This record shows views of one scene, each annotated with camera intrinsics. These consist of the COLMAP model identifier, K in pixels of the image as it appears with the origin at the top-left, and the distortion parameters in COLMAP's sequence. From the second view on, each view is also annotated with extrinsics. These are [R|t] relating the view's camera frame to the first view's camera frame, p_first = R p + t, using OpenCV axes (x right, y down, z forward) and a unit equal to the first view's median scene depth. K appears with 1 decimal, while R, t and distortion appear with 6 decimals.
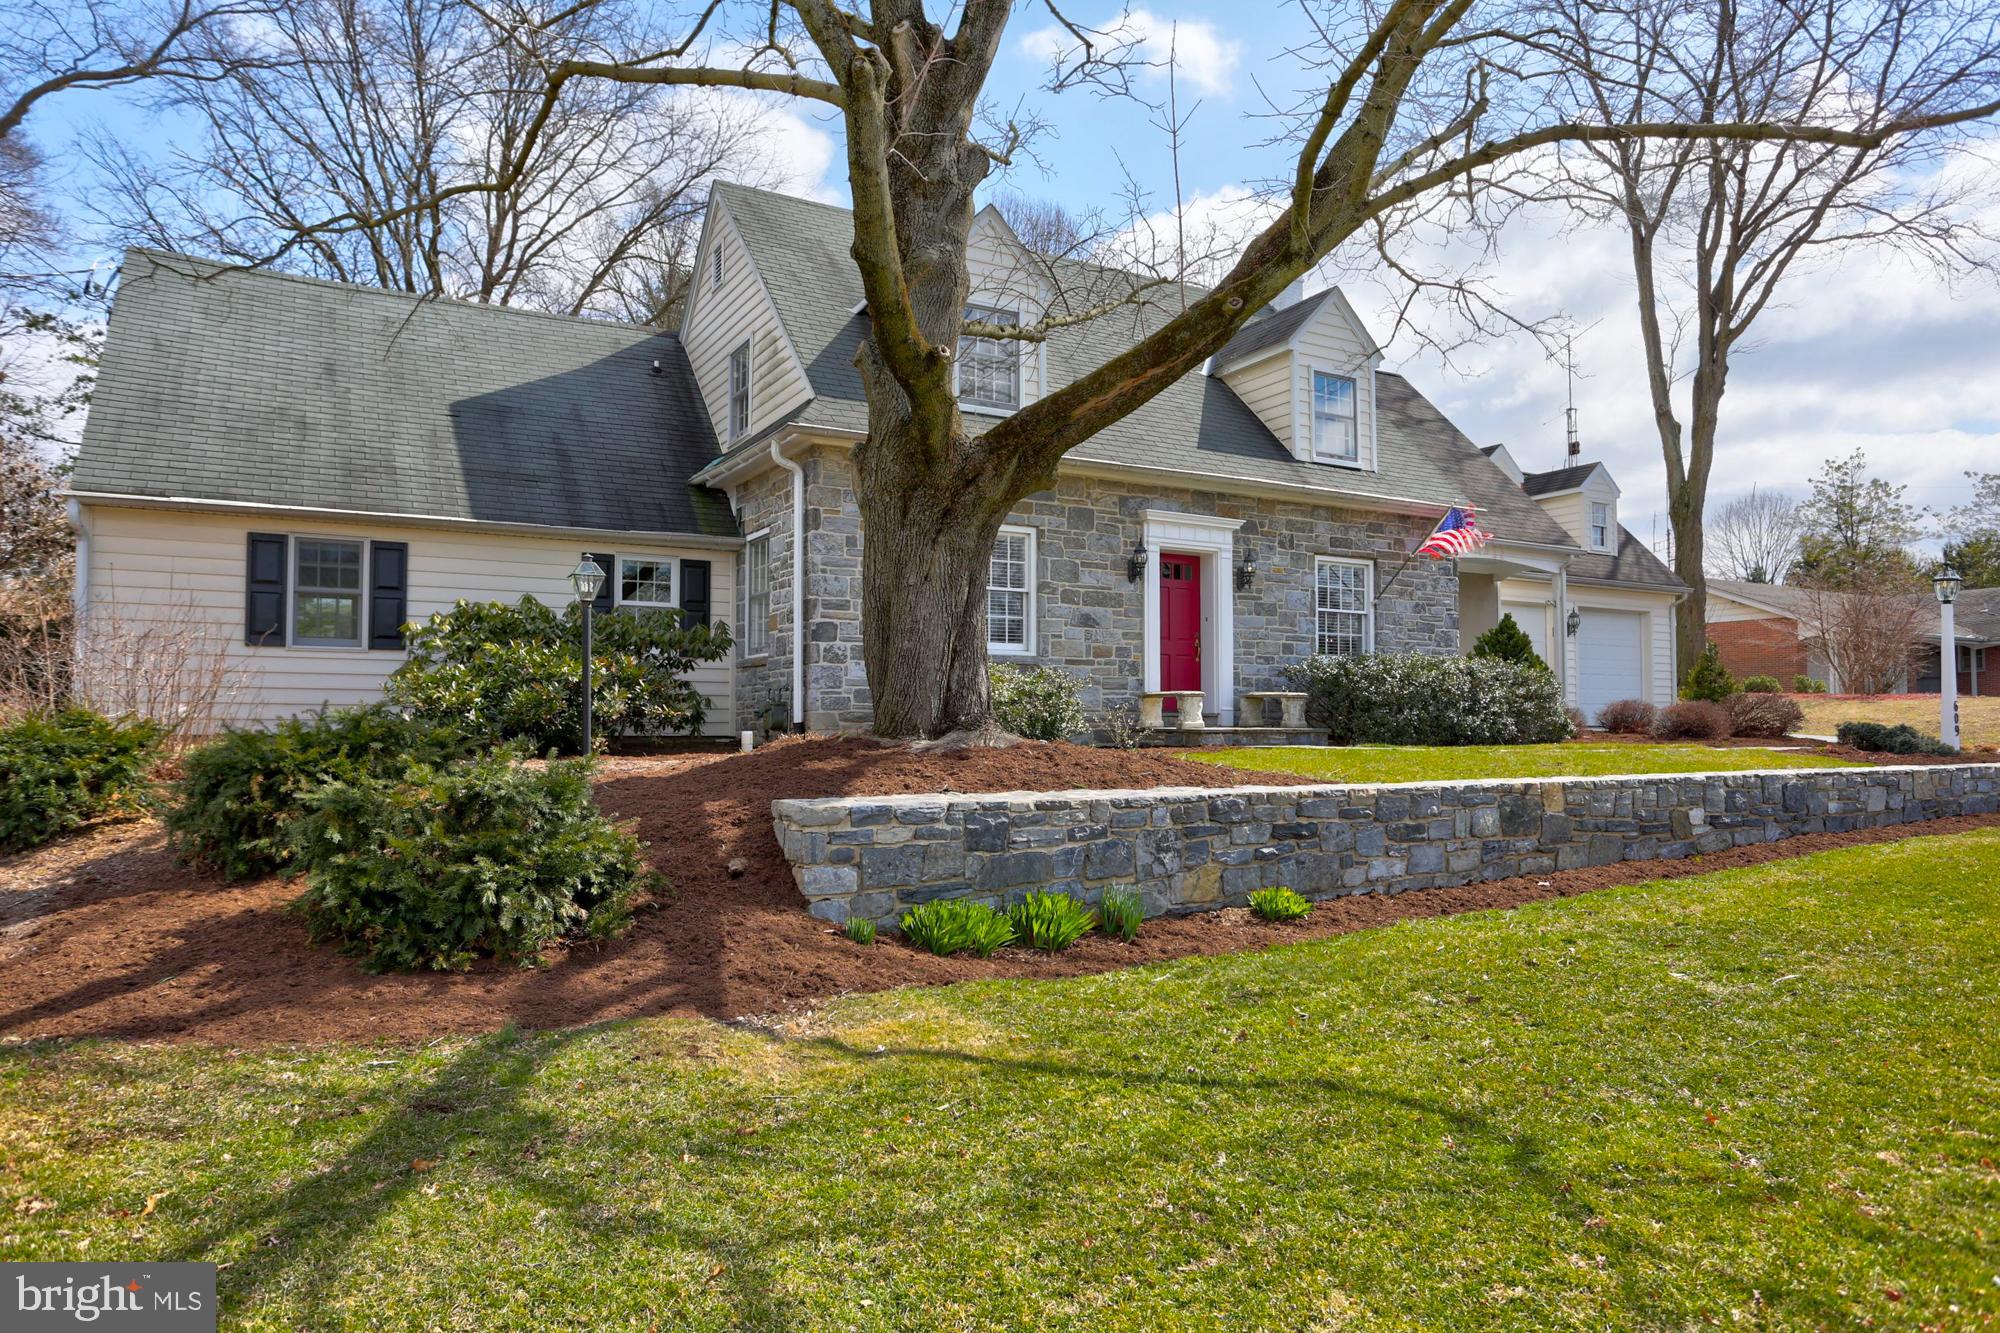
lens RADIAL K [[1238.0, 0, 918.0], [0, 1238.0, 698.8], [0, 0, 1]] dist [-0.086619, 0.048151]
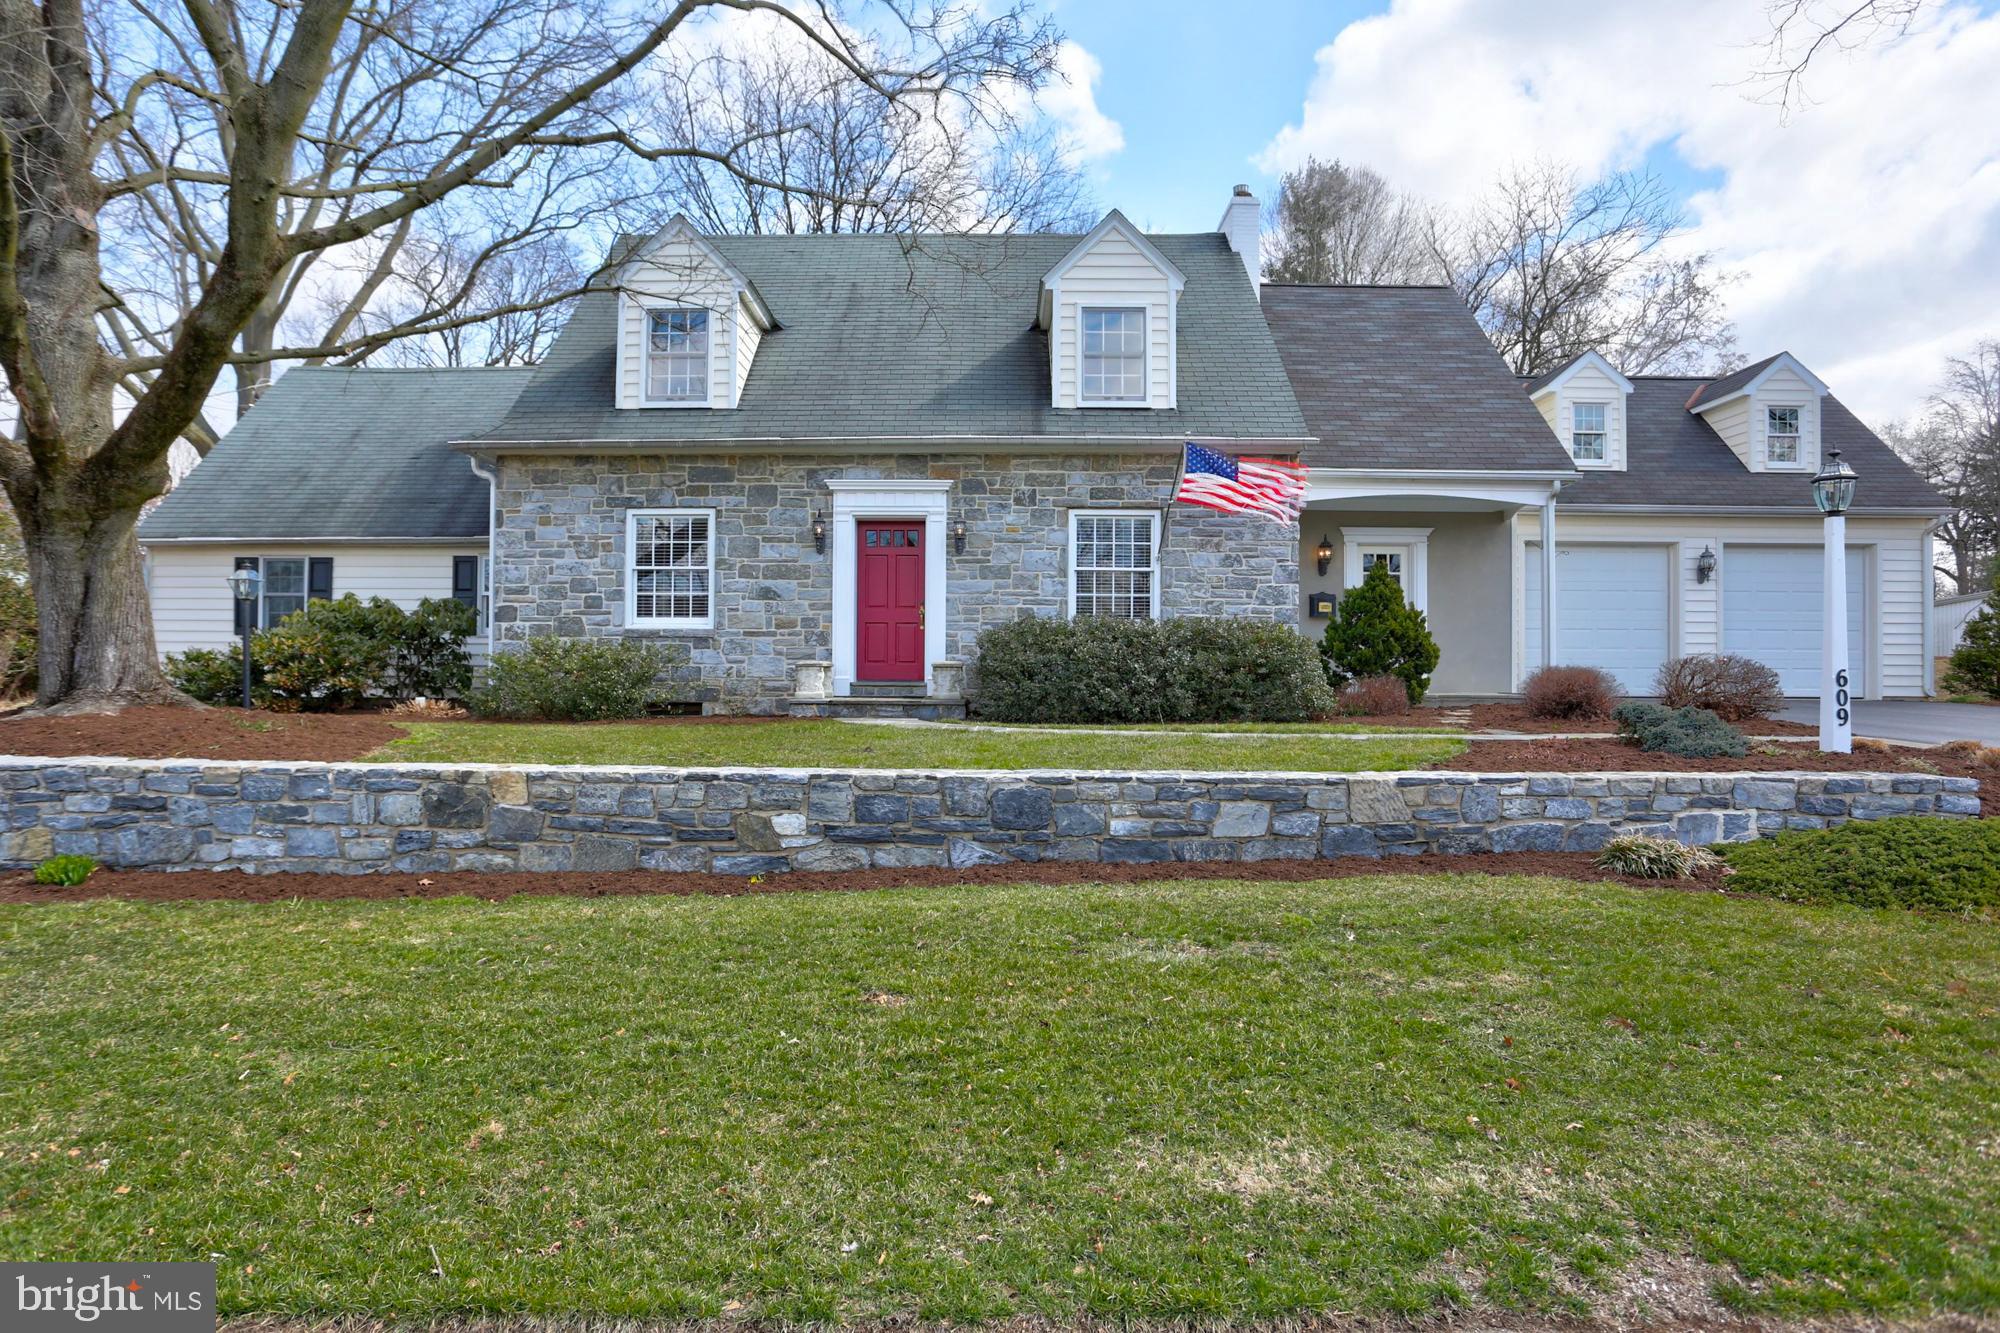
lens RADIAL K [[1054.9, 0, 958.8], [0, 1054.9, 690.9], [0, 0, 1]] dist [-0.061142, 0.002158]
pose [[0.876709, 0.007163, -0.480968, 0.716129], [0.006763, 0.999607, 0.027215, -0.004431], [0.480974, -0.027112, 0.876316, 0.305254]]
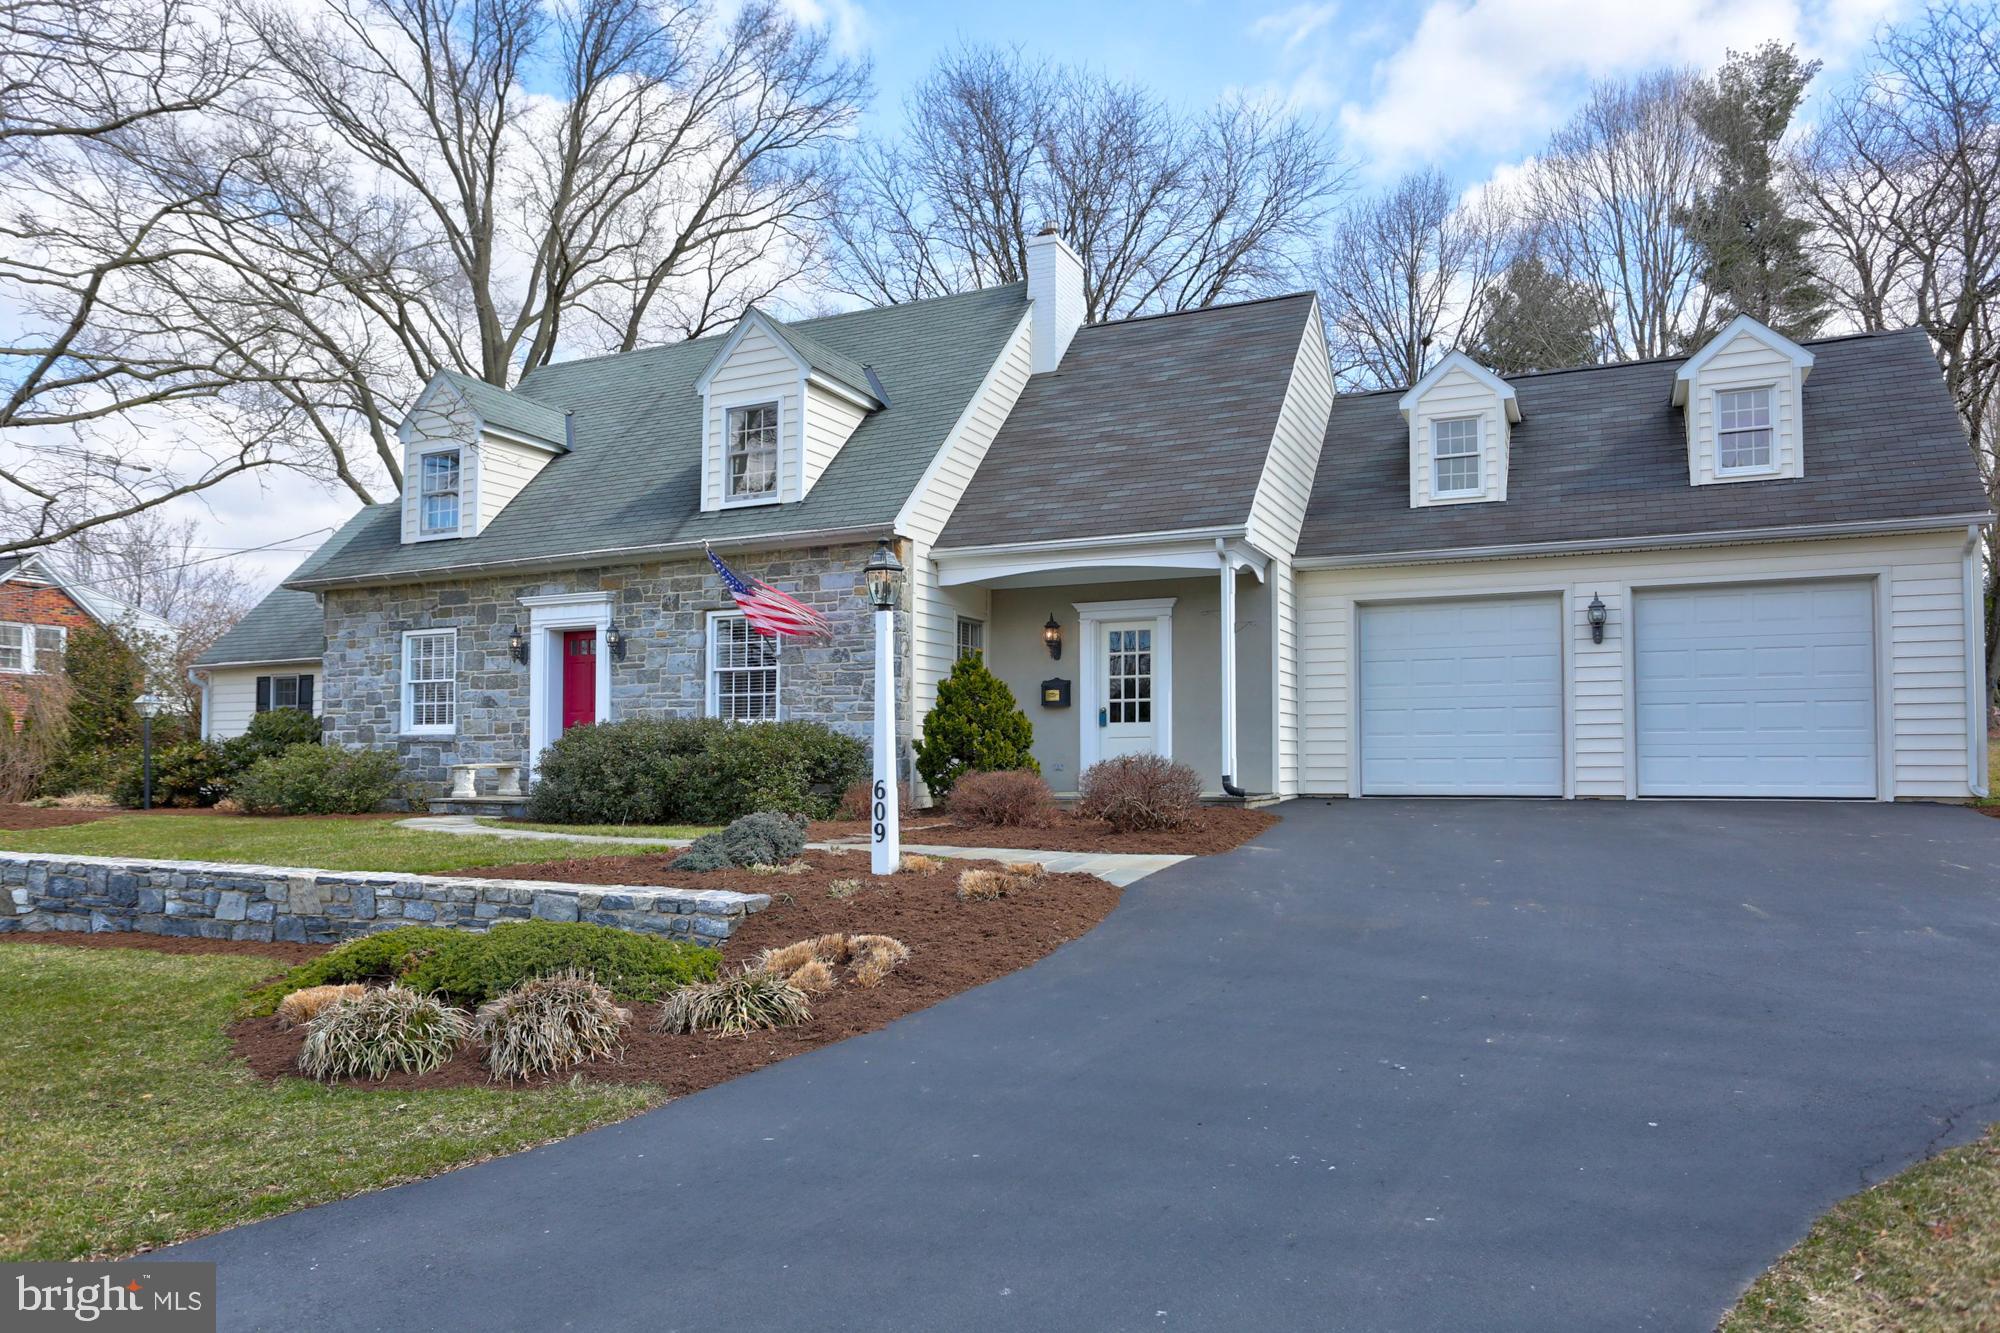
lens RADIAL K [[1251.5, 0, 1008.0], [0, 1251.5, 738.7], [0, 0, 1]] dist [-0.058246, 0.044909]
pose [[0.618301, -0.016825, -0.785761, 1.369956], [0.019987, 0.999784, -0.005681, -0.012854], [0.785687, -0.012193, 0.618504, 0.675499]]
